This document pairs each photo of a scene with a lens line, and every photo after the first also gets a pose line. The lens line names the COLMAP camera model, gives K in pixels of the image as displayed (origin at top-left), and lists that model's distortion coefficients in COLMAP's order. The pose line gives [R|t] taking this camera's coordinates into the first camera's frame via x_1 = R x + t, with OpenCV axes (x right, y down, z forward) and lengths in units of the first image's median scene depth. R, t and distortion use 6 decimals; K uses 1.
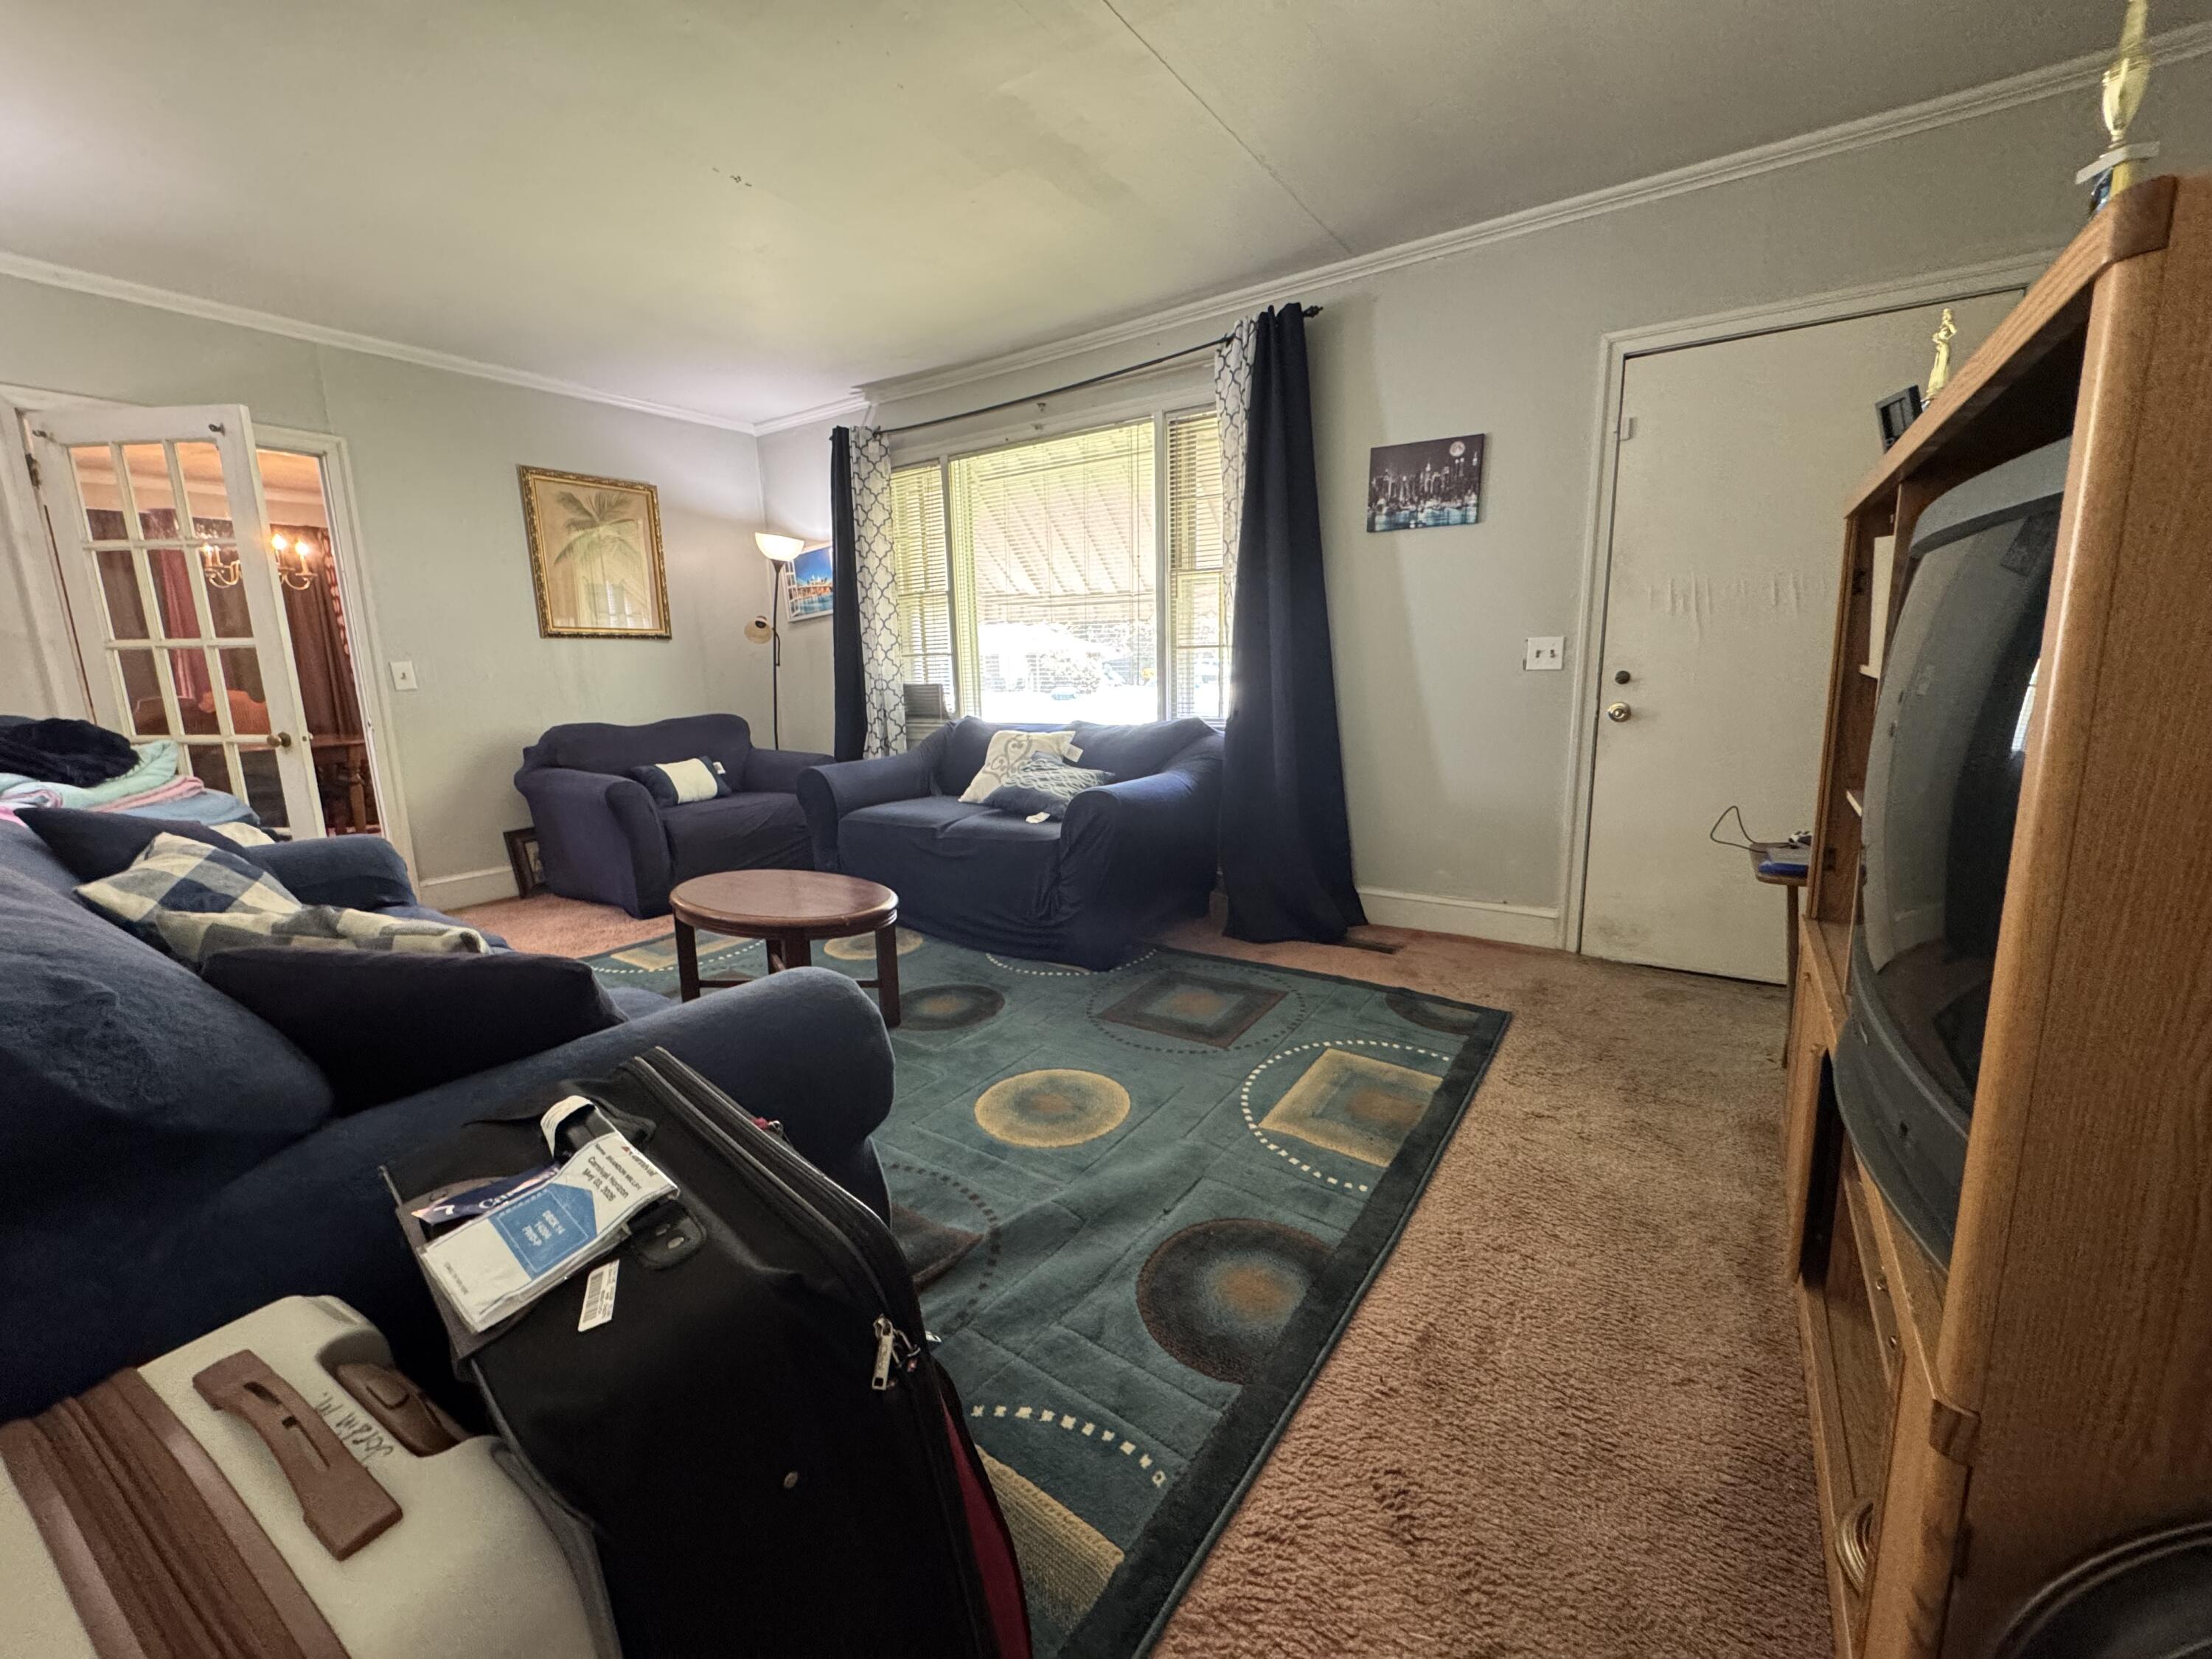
lens RADIAL K [[882.2, 0, 1106.0], [0, 882.2, 829.5], [0, 0, 1]] dist [0.000896, -0.000168]
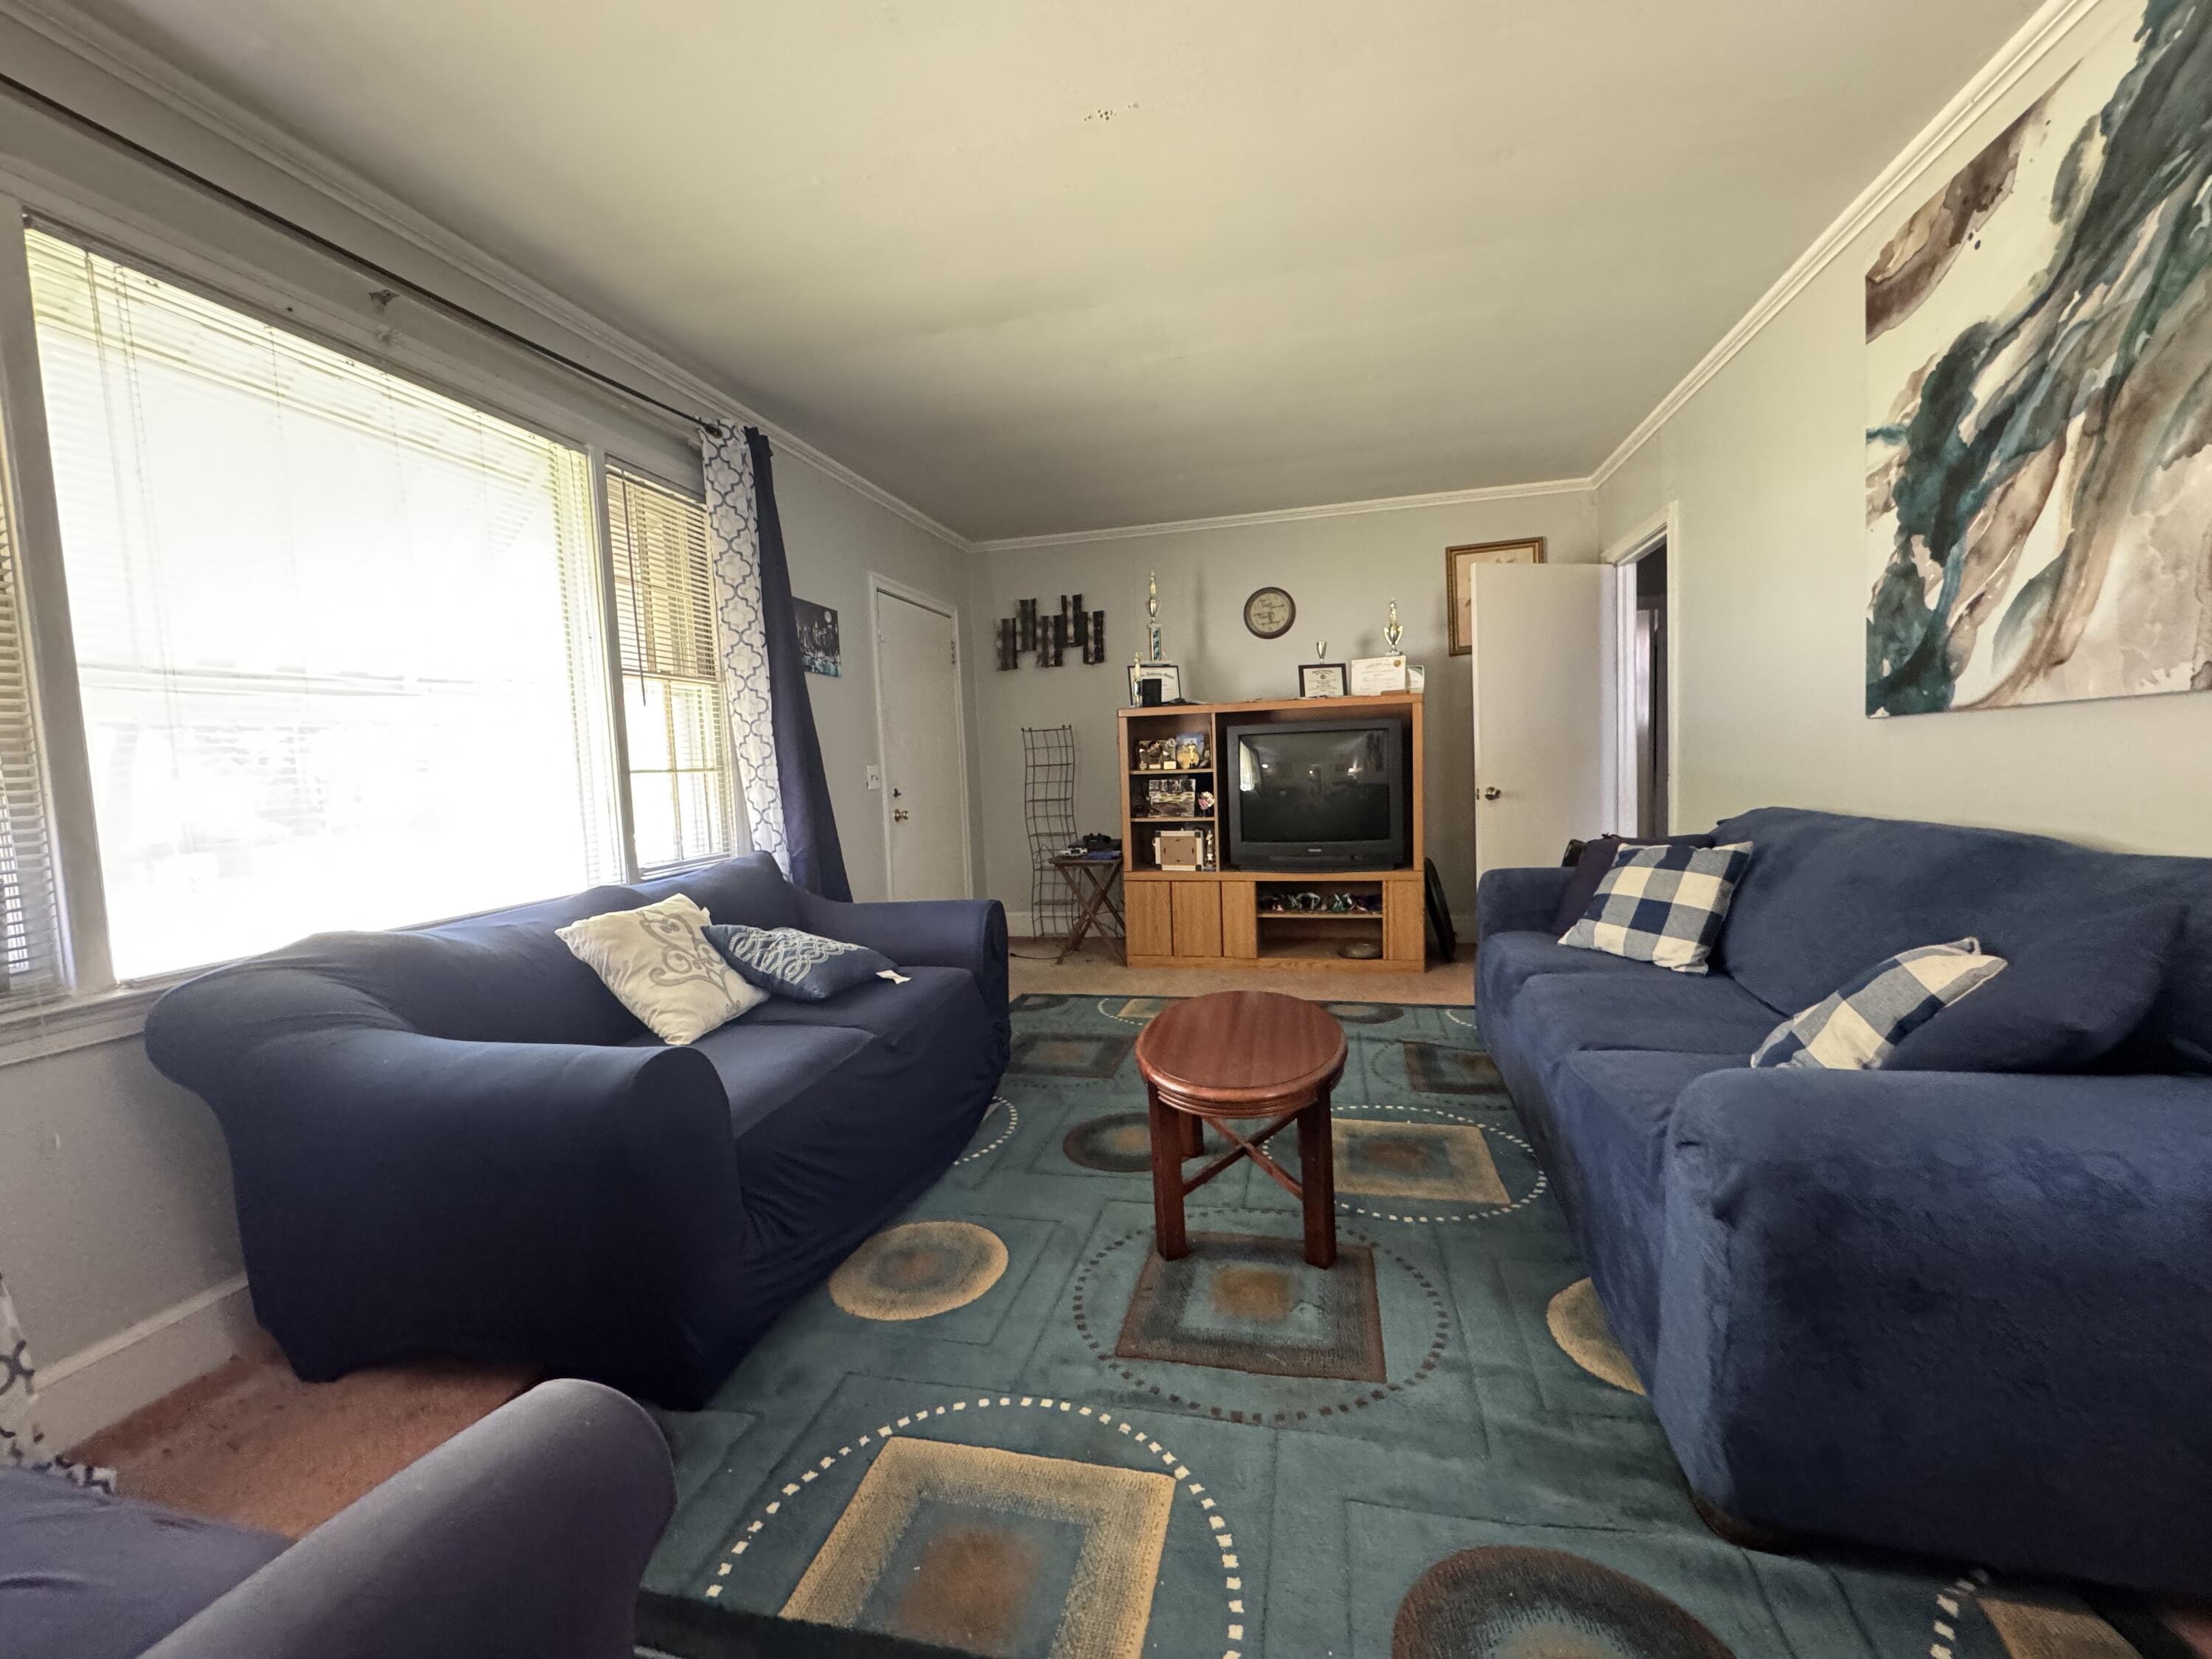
lens RADIAL K [[882.2, 0, 1106.0], [0, 882.2, 829.5], [0, 0, 1]] dist [0.000896, -0.000168]
pose [[-0.349998, -0.034577, 0.936112, -0.911322], [0.225677, 0.966772, 0.120087, -0.200933], [-0.909160, 0.253289, -0.330565, 1.125363]]
